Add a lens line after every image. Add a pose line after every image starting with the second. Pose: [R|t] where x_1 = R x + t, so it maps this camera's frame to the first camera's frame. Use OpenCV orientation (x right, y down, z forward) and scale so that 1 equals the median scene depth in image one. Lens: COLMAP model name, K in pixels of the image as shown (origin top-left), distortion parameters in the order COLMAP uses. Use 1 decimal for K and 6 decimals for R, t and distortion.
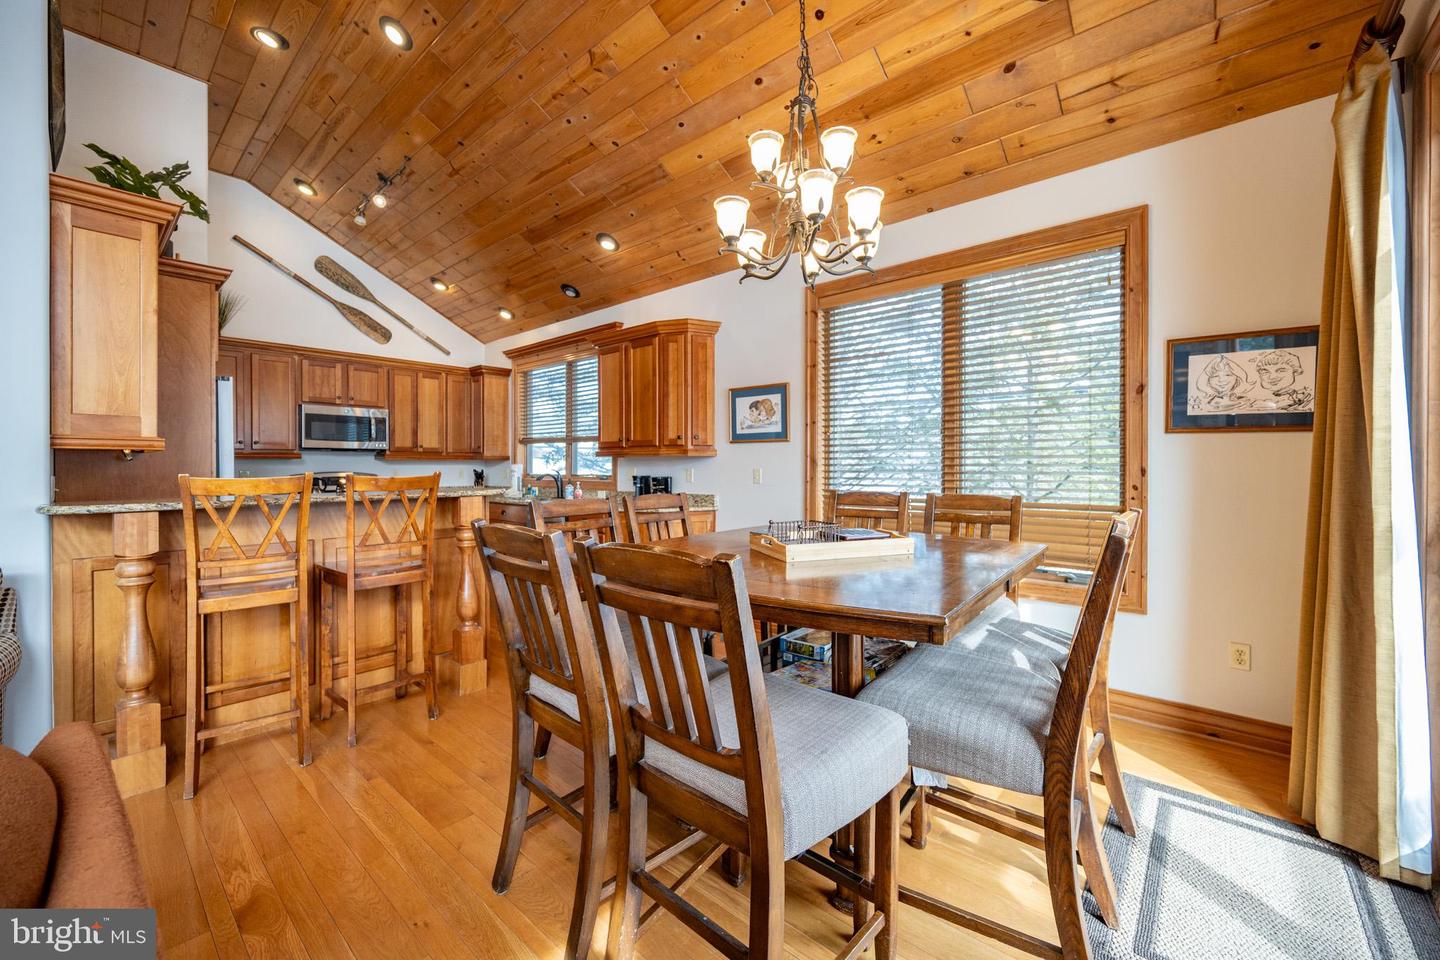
lens RADIAL K [[574.8, 0, 725.1], [0, 574.8, 469.3], [0, 0, 1]] dist [-0.002300, 0.001645]
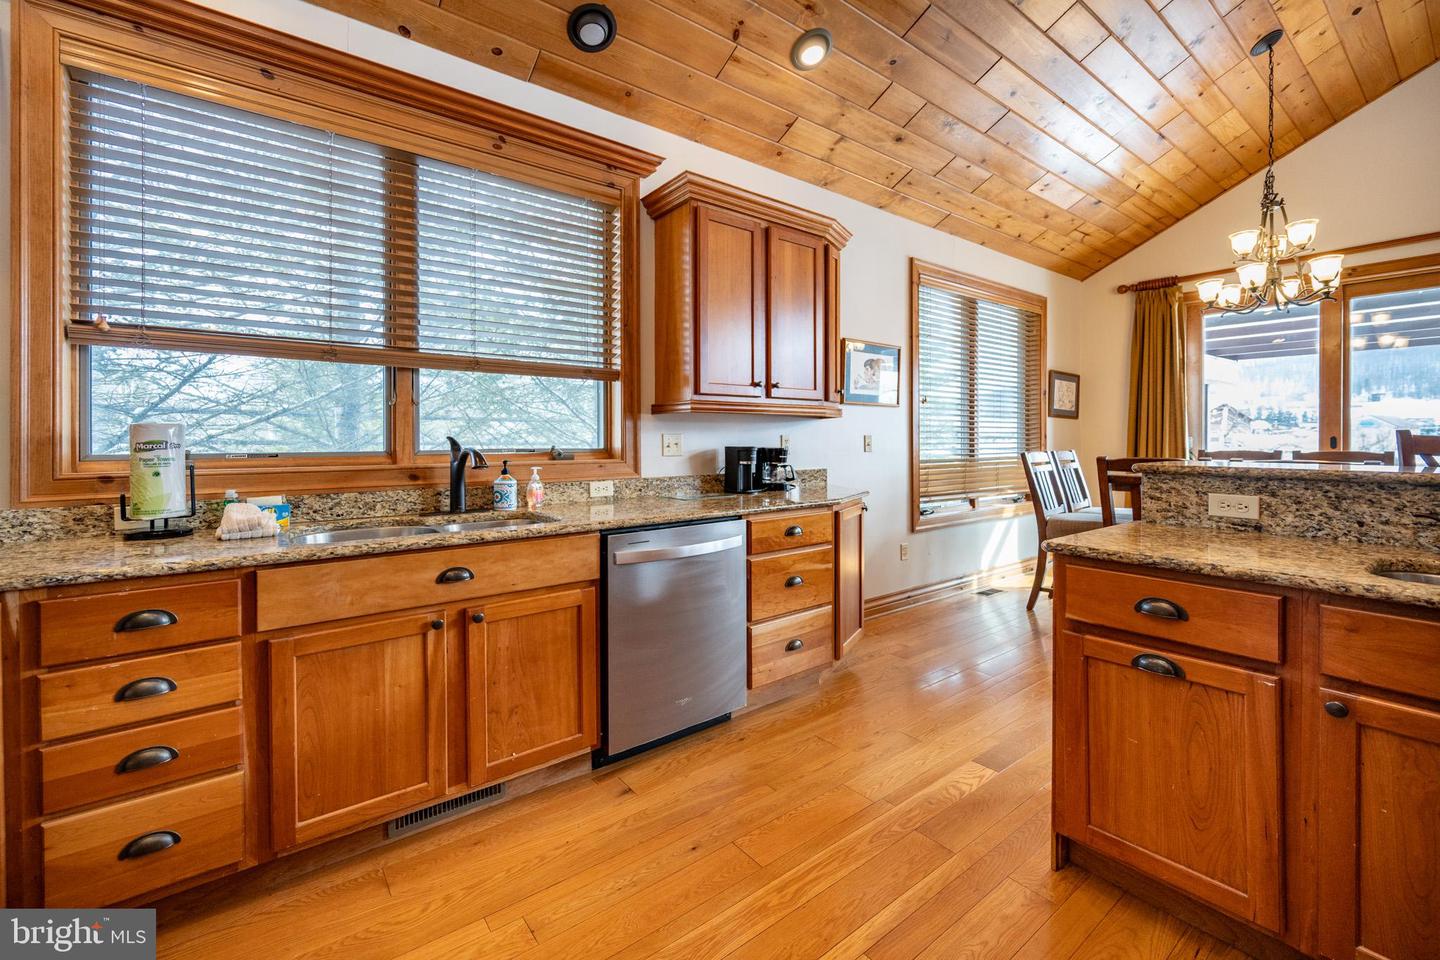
lens RADIAL K [[574.8, 0, 676.2], [0, 574.8, 436.9], [0, 0, 1]] dist [-0.002300, 0.001645]
pose [[0.239388, 0.004467, 0.970914, -0.624206], [0.005265, 0.999969, -0.005899, 0.003168], [-0.970910, 0.006524, 0.239357, 0.772219]]
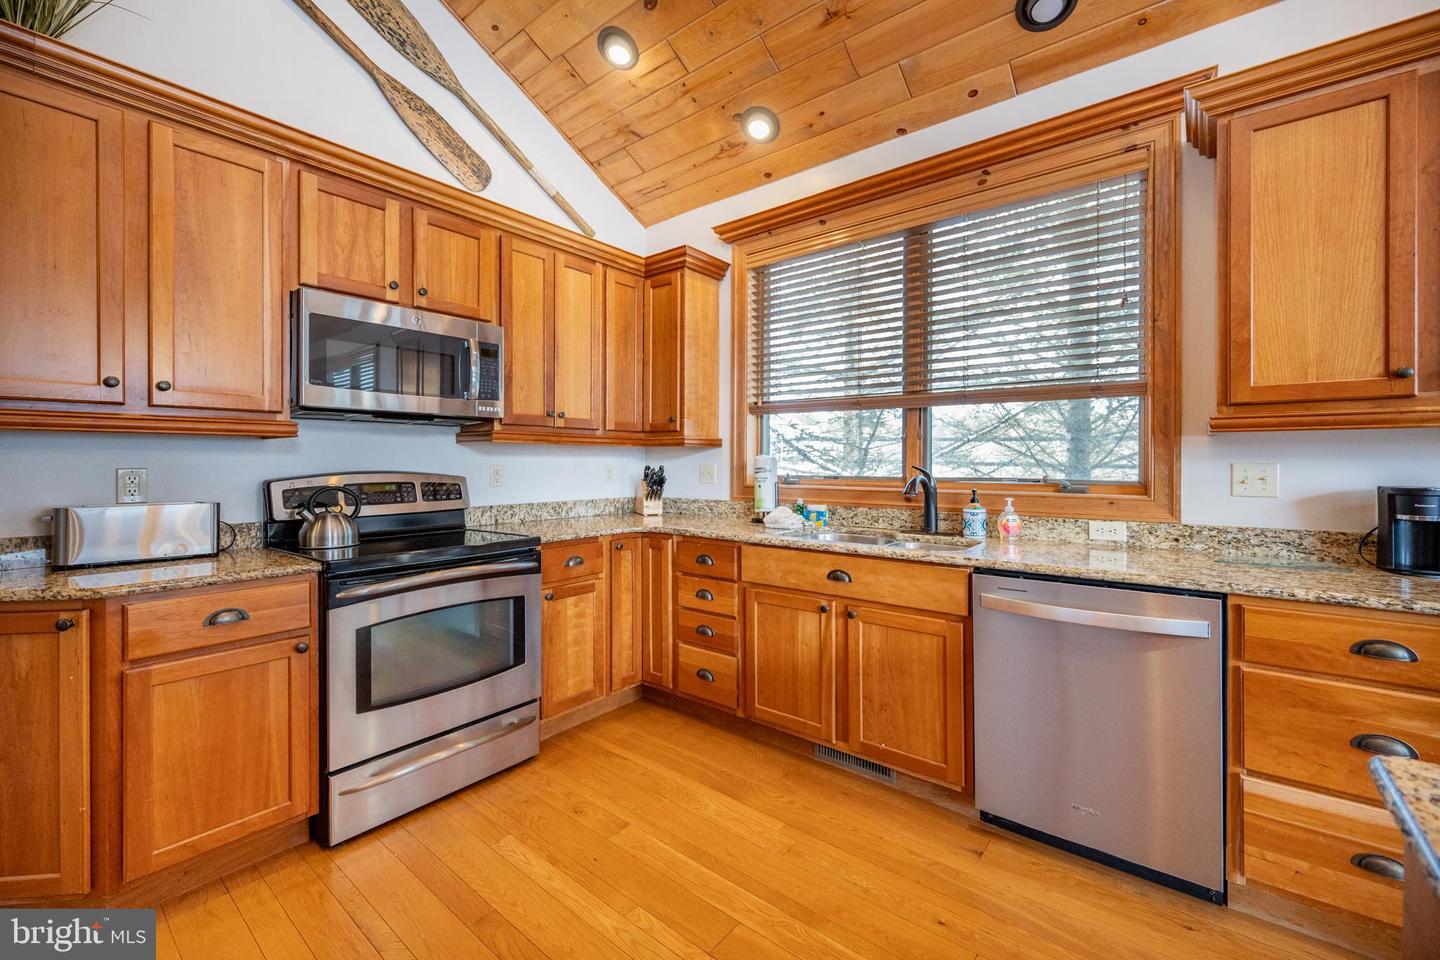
lens RADIAL K [[574.8, 0, 738.7], [0, 574.8, 457.9], [0, 0, 1]] dist [-0.002300, 0.001645]
pose [[0.997470, 0.002765, 0.071032, -0.454487], [-0.002229, 0.999968, -0.007627, -0.002753], [-0.071050, 0.007449, 0.997445, 0.577959]]
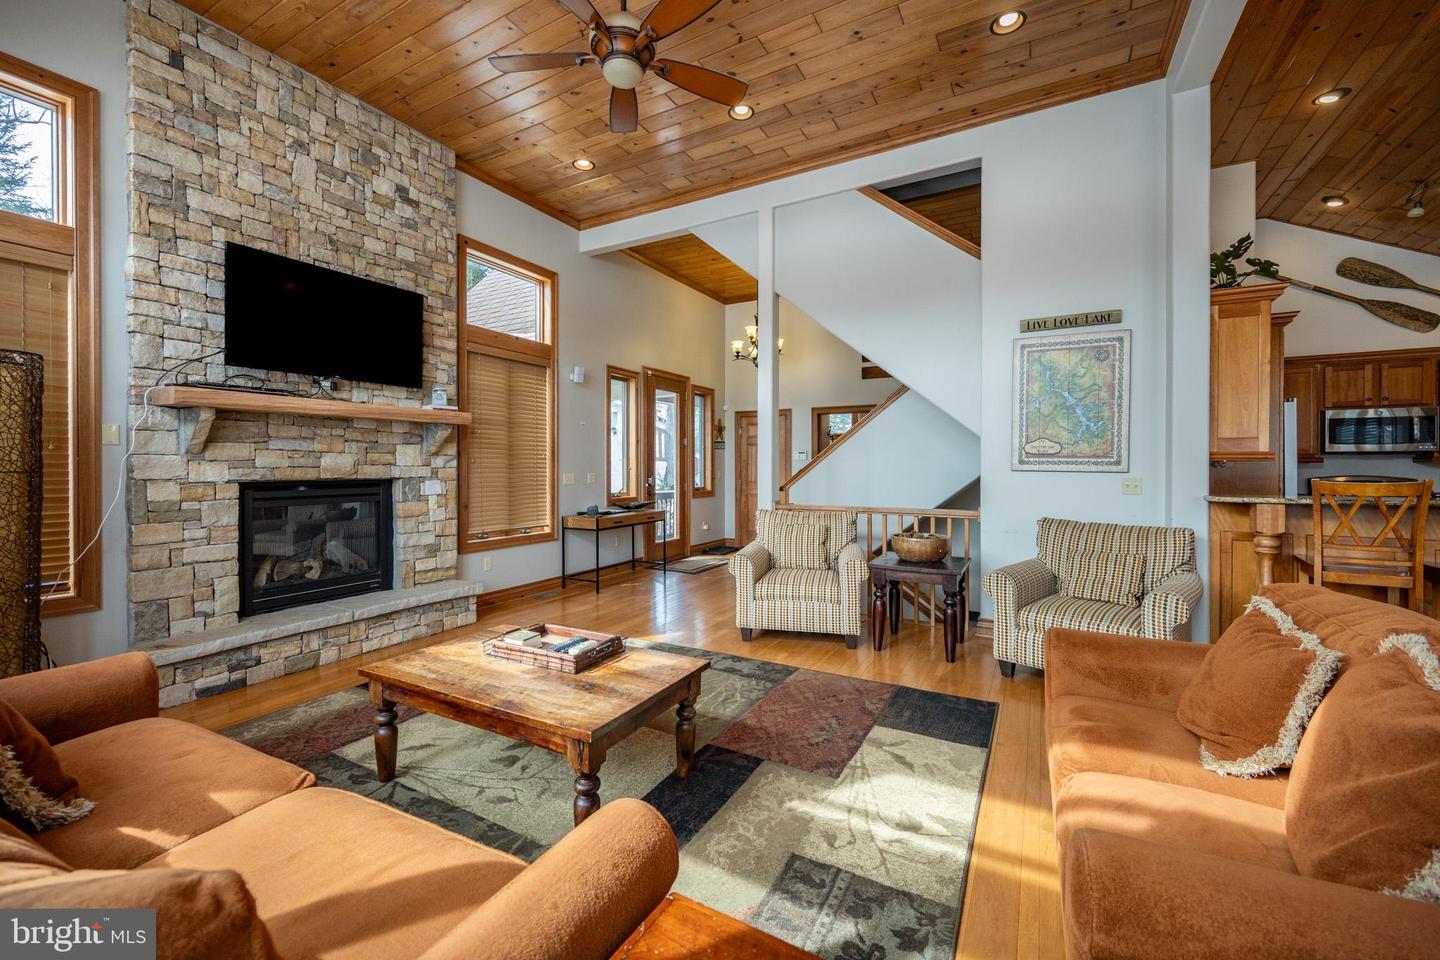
lens RADIAL K [[574.8, 0, 714.2], [0, 574.8, 468.7], [0, 0, 1]] dist [-0.002300, 0.001645]
pose [[0.212608, 0.008893, -0.977097, 0.046153], [-0.005579, 0.999953, 0.007888, -0.008075], [0.977122, 0.003774, 0.212648, -0.290207]]
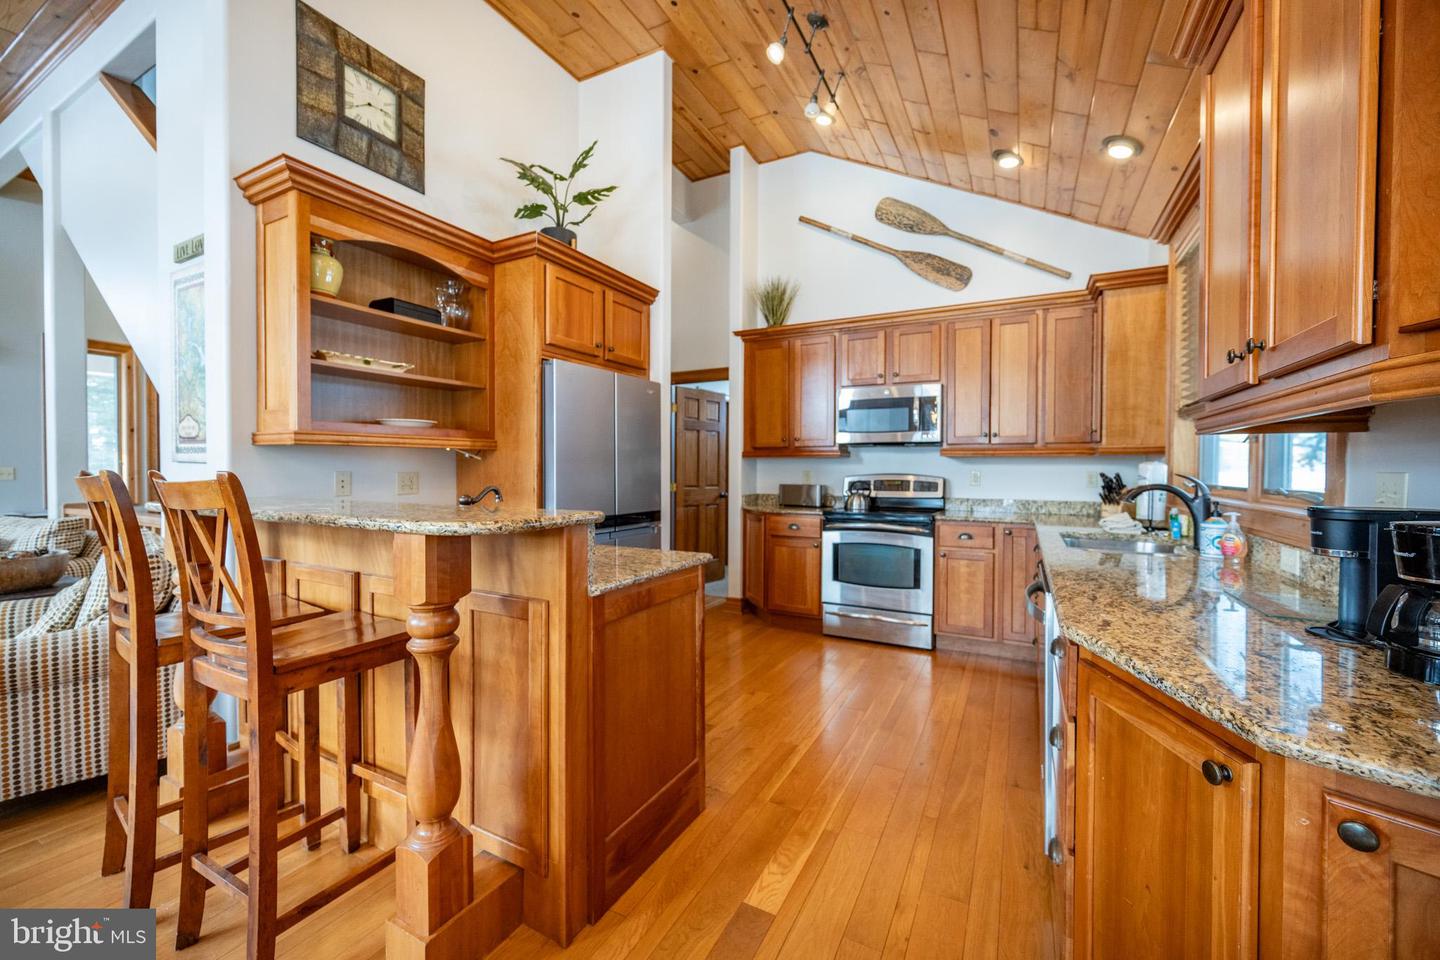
lens RADIAL K [[574.8, 0, 696.9], [0, 574.8, 472.2], [0, 0, 1]] dist [-0.002300, 0.001645]
pose [[0.223183, 0.009917, -0.974726, 0.012342], [-0.004540, 0.999948, 0.009134, -0.003698], [0.974766, 0.002387, 0.223216, 0.586265]]
